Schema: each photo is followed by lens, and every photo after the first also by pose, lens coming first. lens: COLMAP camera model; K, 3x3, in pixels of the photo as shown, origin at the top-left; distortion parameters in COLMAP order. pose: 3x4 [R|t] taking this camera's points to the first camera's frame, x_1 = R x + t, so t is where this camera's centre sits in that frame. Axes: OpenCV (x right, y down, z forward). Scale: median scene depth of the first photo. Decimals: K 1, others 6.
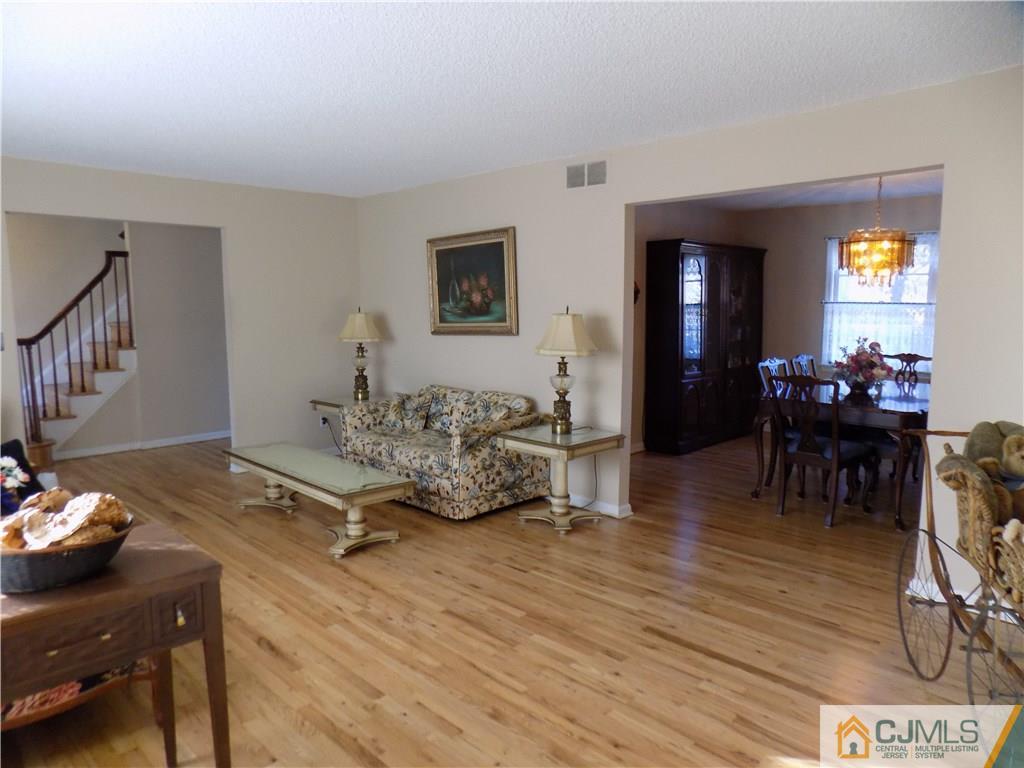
lens RADIAL K [[701.7, 0, 509.5], [0, 701.7, 377.1], [0, 0, 1]] dist [-0.063792, 0.056988]
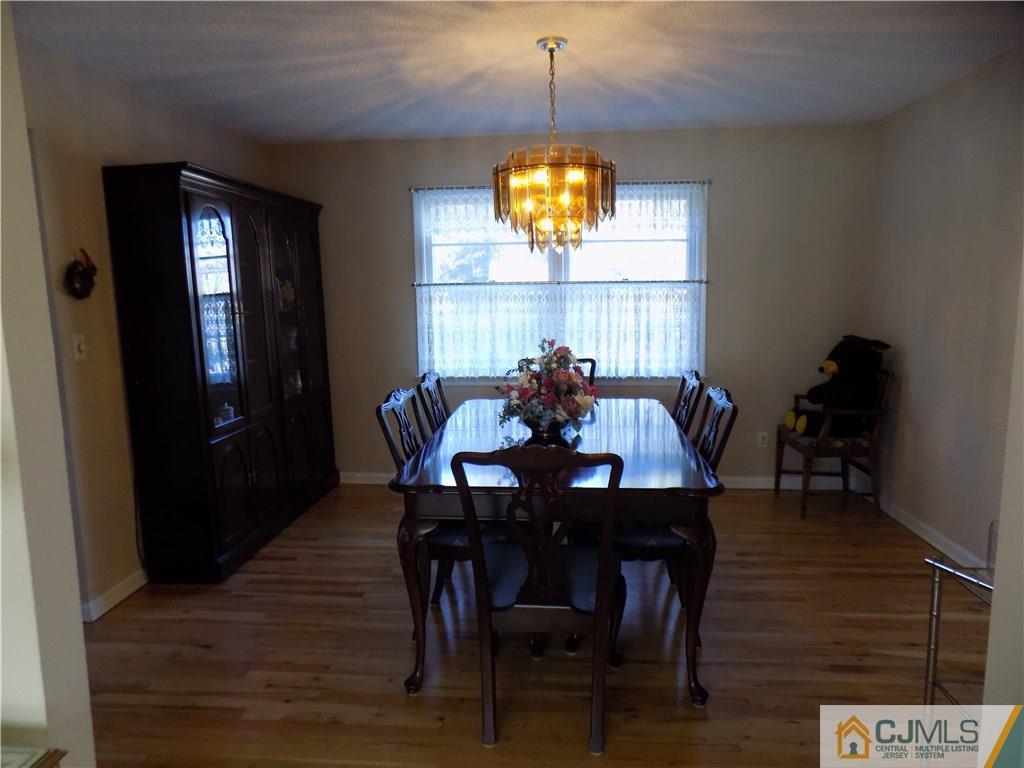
lens RADIAL K [[701.7, 0, 521.6], [0, 701.7, 379.1], [0, 0, 1]] dist [-0.063792, 0.056988]
pose [[0.765545, -0.103734, 0.634965, 0.100482], [0.094773, 0.994332, 0.048180, -0.043874], [-0.636364, 0.023294, 0.771037, 0.453754]]
